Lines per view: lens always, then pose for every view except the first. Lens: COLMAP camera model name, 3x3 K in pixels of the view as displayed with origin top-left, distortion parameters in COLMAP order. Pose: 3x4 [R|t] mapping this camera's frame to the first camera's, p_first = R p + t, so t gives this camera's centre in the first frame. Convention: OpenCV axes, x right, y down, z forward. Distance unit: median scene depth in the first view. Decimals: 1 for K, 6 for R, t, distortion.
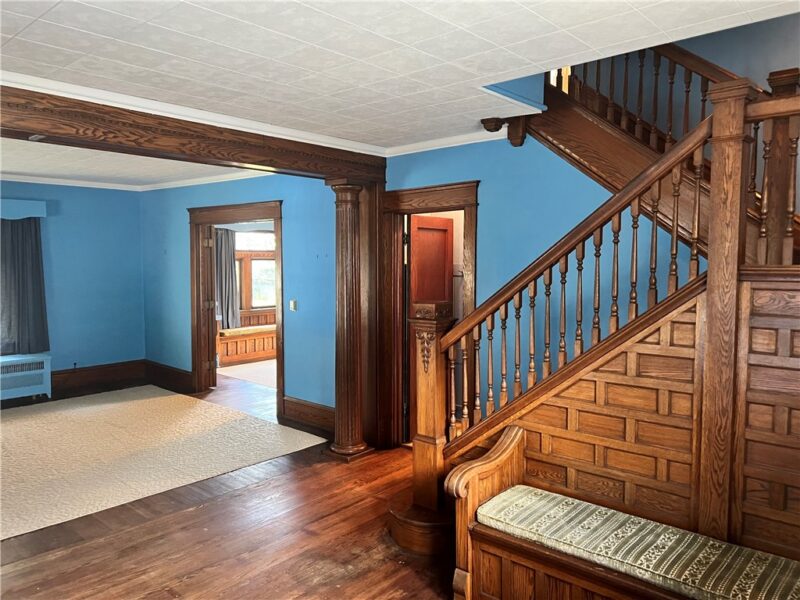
lens RADIAL K [[600.4, 0, 404.5], [0, 600.4, 298.9], [0, 0, 1]] dist [0.041763, -0.046443]
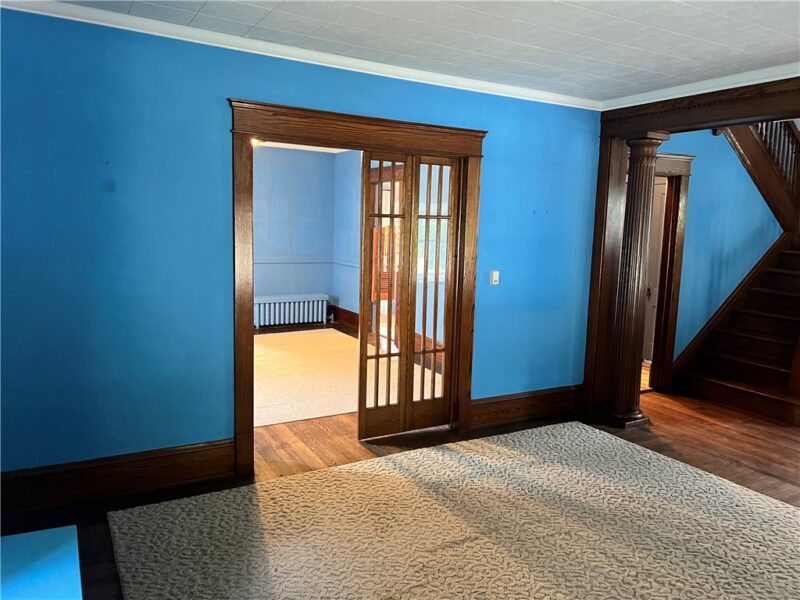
lens RADIAL K [[600.4, 0, 401.3], [0, 600.4, 300.8], [0, 0, 1]] dist [0.041763, -0.046443]
pose [[0.302440, -0.134357, 0.943652, -1.265652], [0.031786, 0.990887, 0.130895, -0.084205], [-0.952638, -0.009593, 0.303955, 1.198179]]
